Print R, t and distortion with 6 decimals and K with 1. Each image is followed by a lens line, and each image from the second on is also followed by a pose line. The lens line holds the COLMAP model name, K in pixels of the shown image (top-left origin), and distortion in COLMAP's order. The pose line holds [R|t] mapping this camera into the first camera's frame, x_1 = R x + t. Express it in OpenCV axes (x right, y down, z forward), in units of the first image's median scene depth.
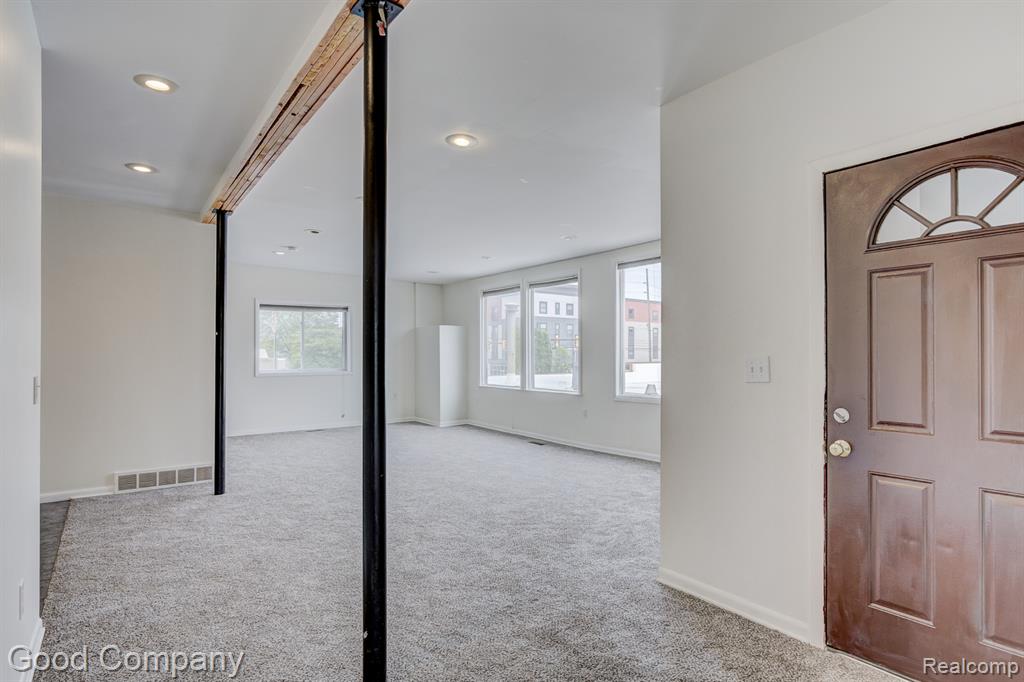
lens RADIAL K [[547.7, 0, 523.2], [0, 547.7, 353.4], [0, 0, 1]] dist [0.002407, 0.001530]
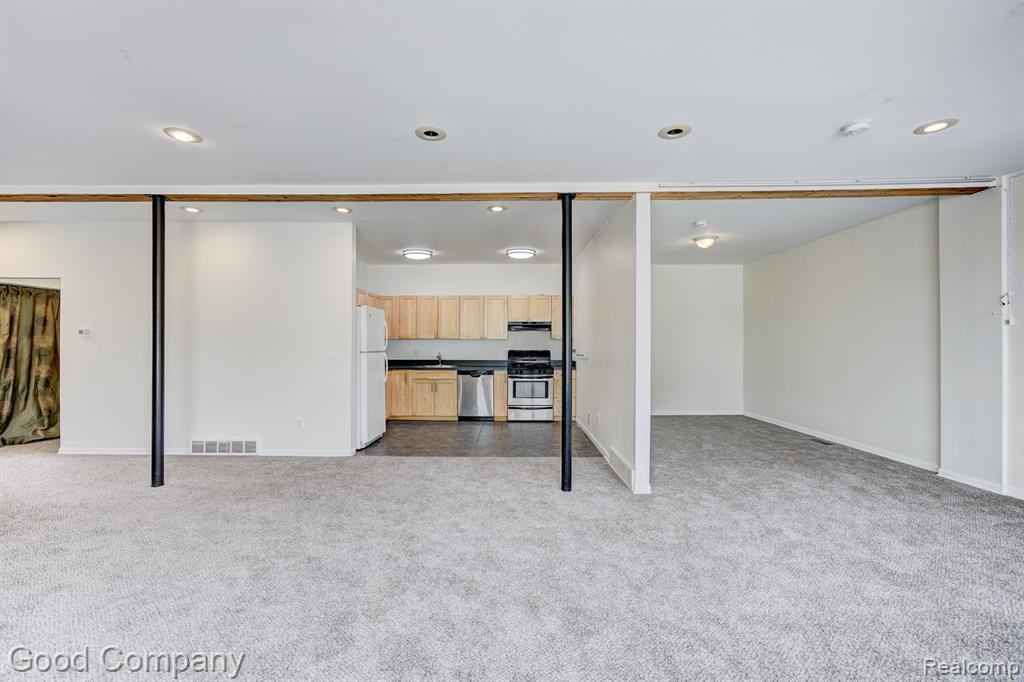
lens RADIAL K [[417.5, 0, 507.4], [0, 417.5, 344.2], [0, 0, 1]] dist [-0.021191, 0.009008]
pose [[-0.615910, -0.003738, -0.787807, 0.049414], [0.003013, 0.999970, -0.007100, 0.003790], [0.787811, -0.006747, -0.615881, 0.806239]]
